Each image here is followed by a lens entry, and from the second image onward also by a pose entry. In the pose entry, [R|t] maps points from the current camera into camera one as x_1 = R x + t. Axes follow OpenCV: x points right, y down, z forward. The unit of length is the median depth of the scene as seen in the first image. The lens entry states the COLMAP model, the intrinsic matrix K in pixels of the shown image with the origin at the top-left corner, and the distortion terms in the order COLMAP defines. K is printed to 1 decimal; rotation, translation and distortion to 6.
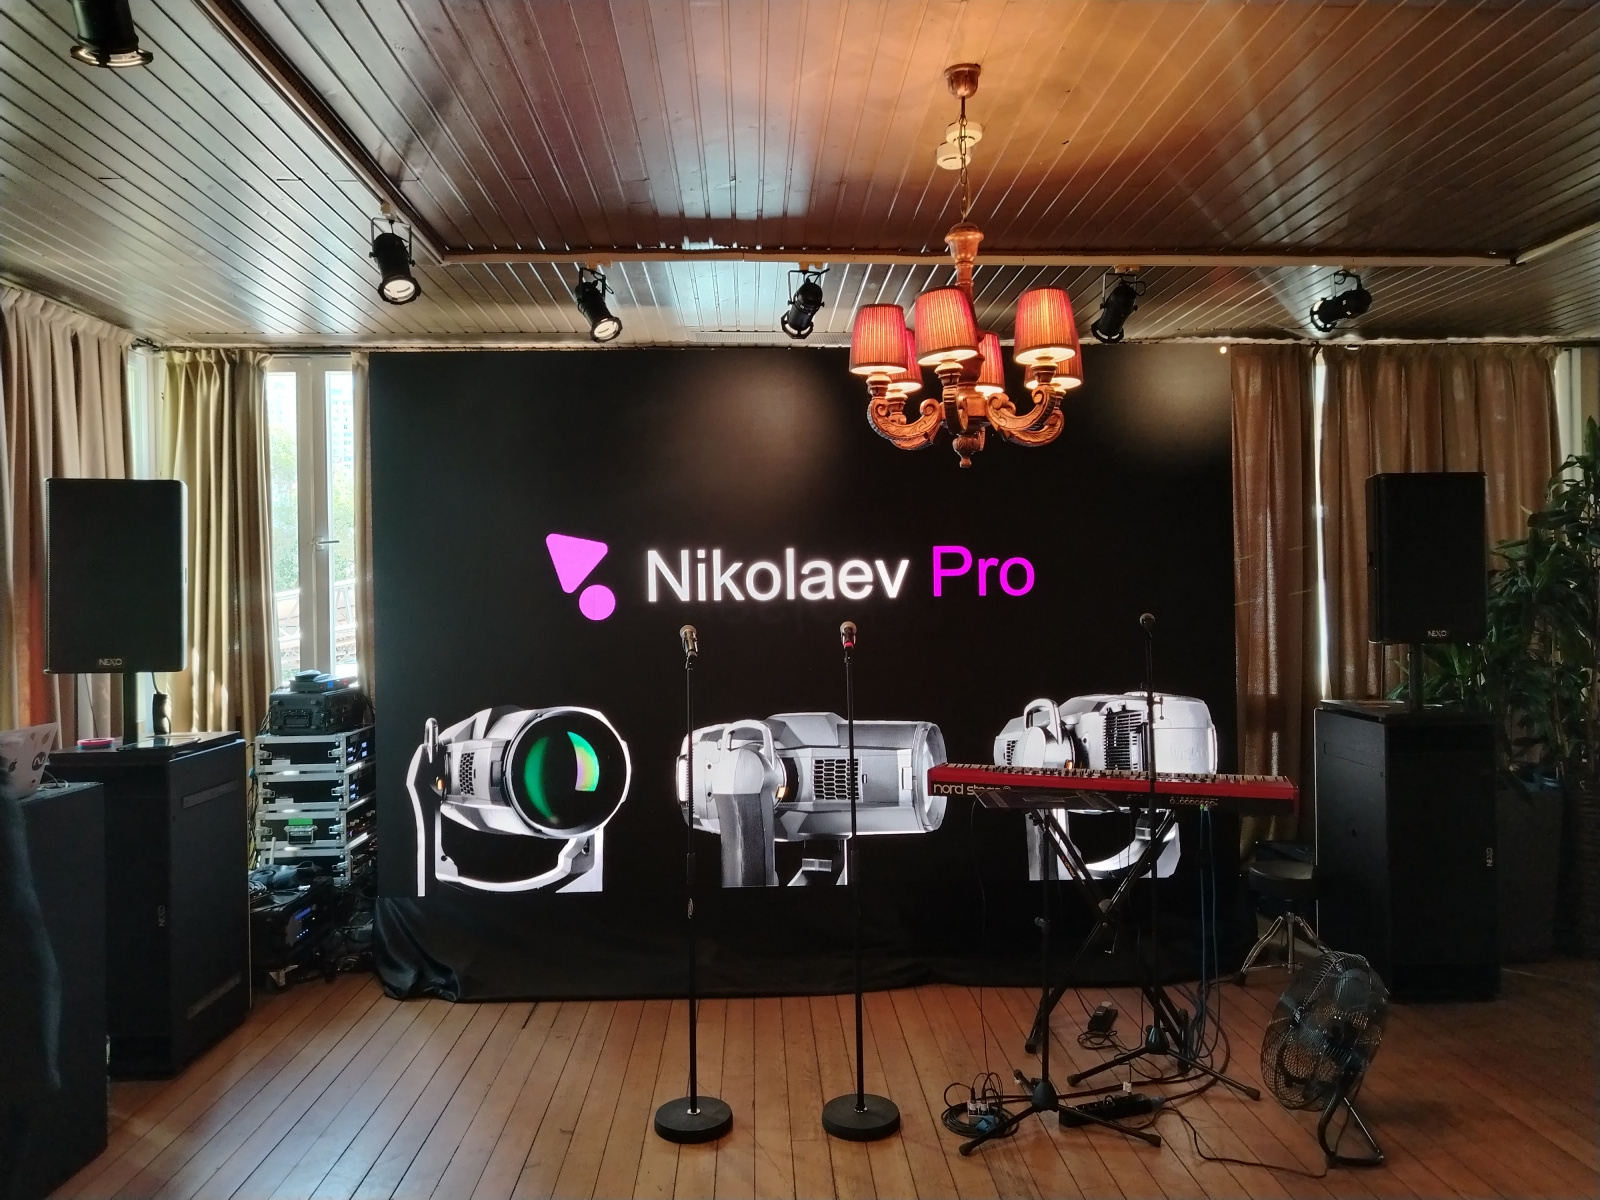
lens RADIAL K [[1106.7, 0, 800.0], [0, 1106.7, 600.0], [0, 0, 1]] dist [0.026721, -0.000544]
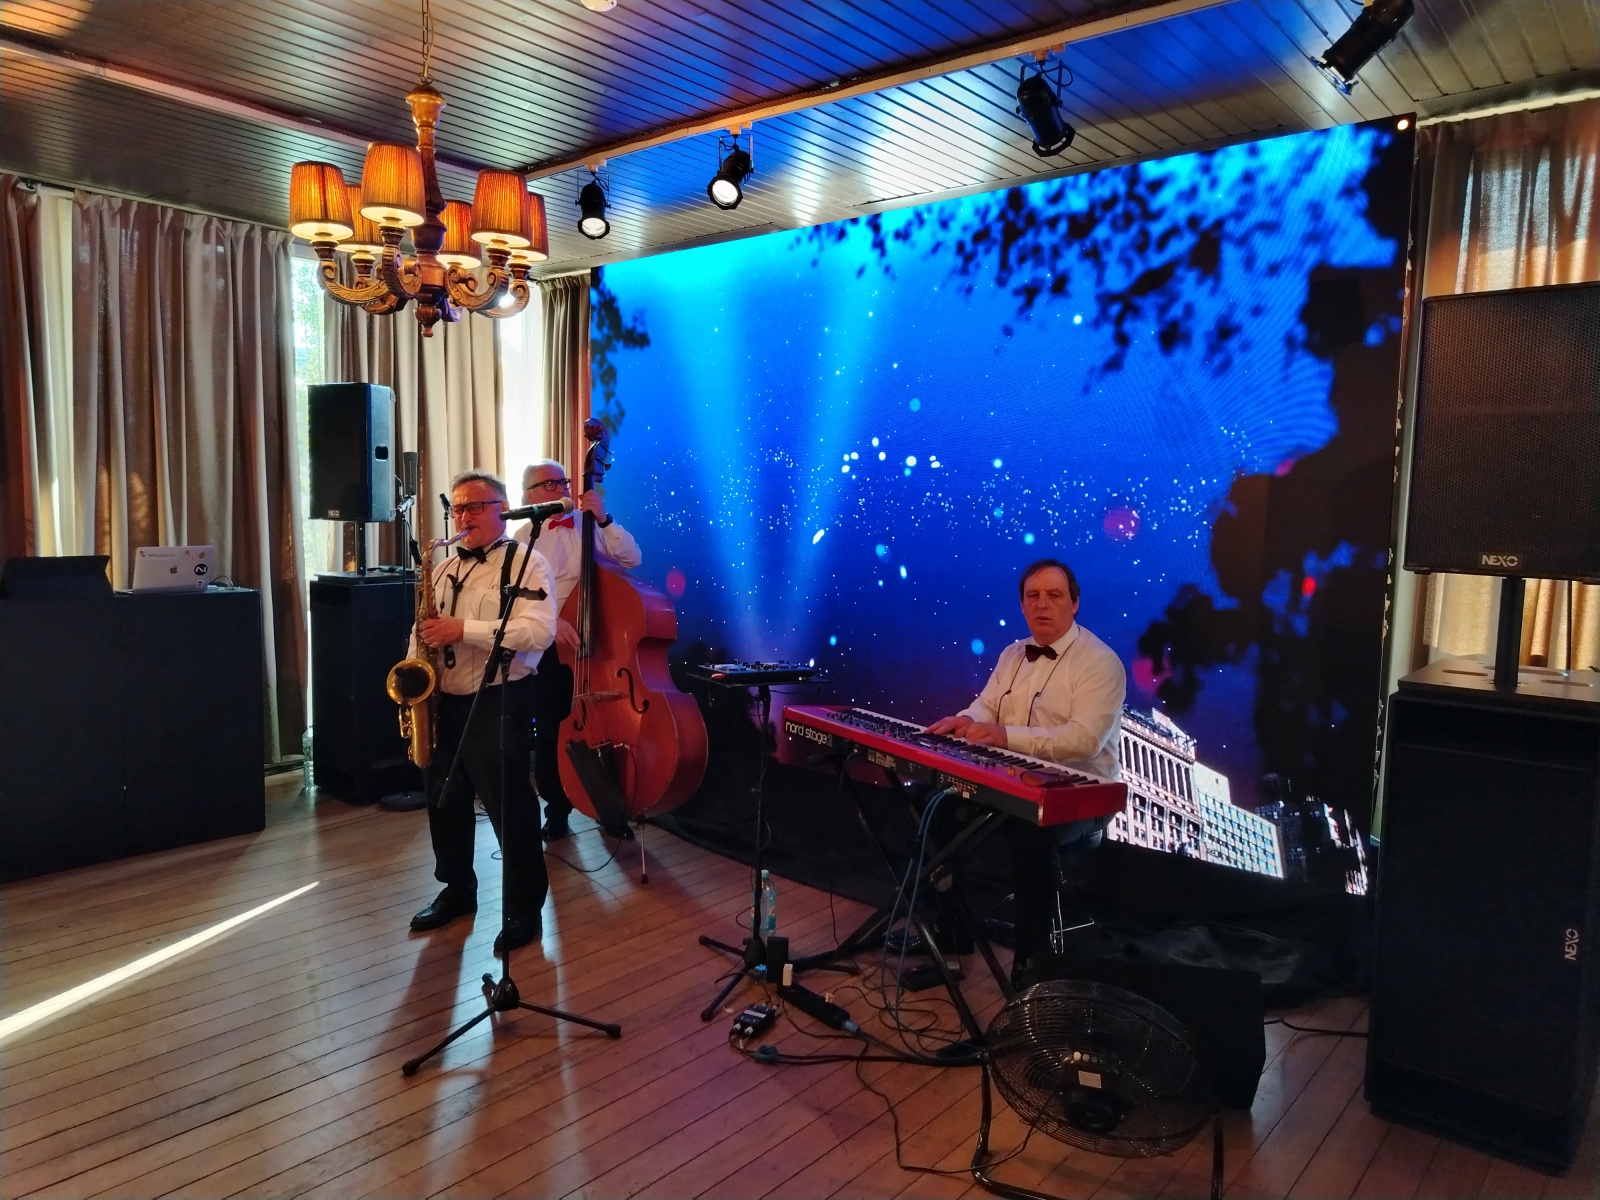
lens RADIAL K [[1114.2, 0, 815.2], [0, 1114.2, 597.2], [0, 0, 1]] dist [0.010282, -0.000024]
pose [[0.742407, 0.089508, -0.663943, 0.593383], [-0.032966, 0.994715, 0.097239, 0.002517], [0.669137, -0.050304, 0.741434, 0.257788]]
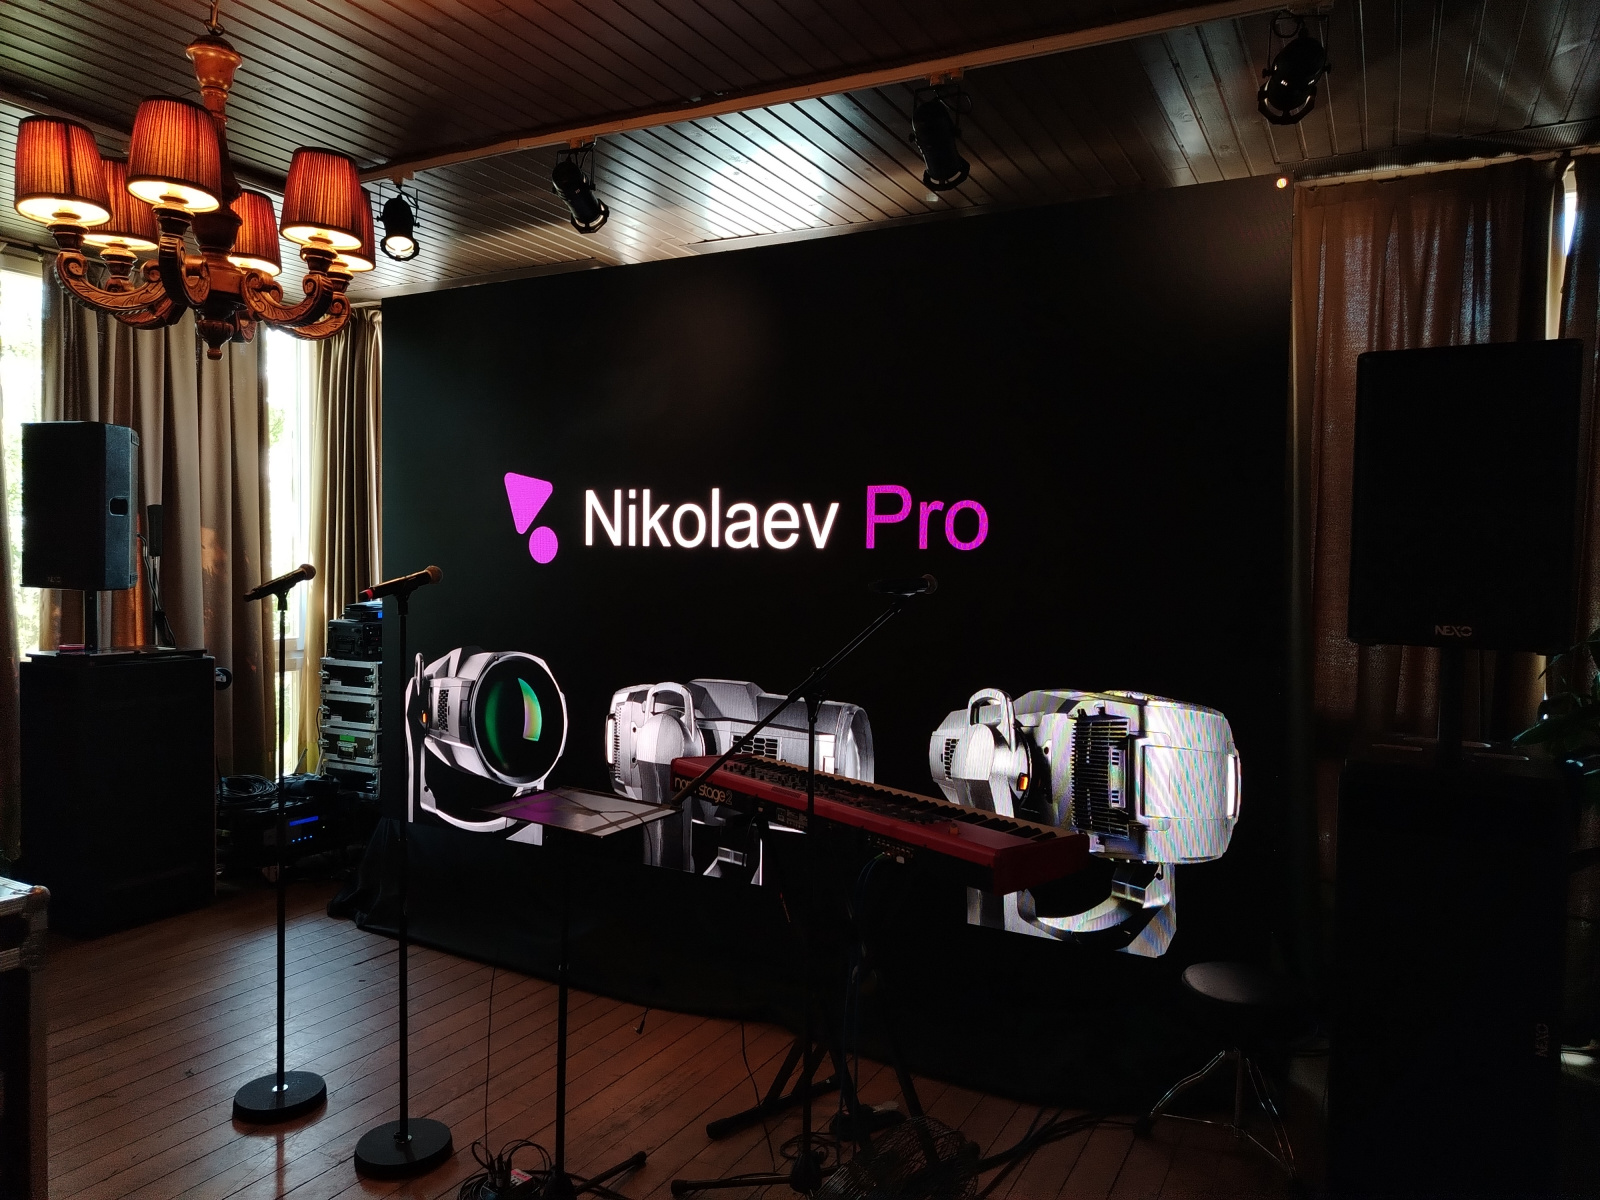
lens RADIAL K [[1106.7, 0, 800.0], [0, 1106.7, 600.0], [0, 0, 1]] dist [0.026721, -0.000544]
pose [[0.861859, 0.050745, -0.504604, 0.486149], [-0.032829, 0.998477, 0.044340, 0.000020], [0.506085, -0.021649, 0.862212, 0.288943]]
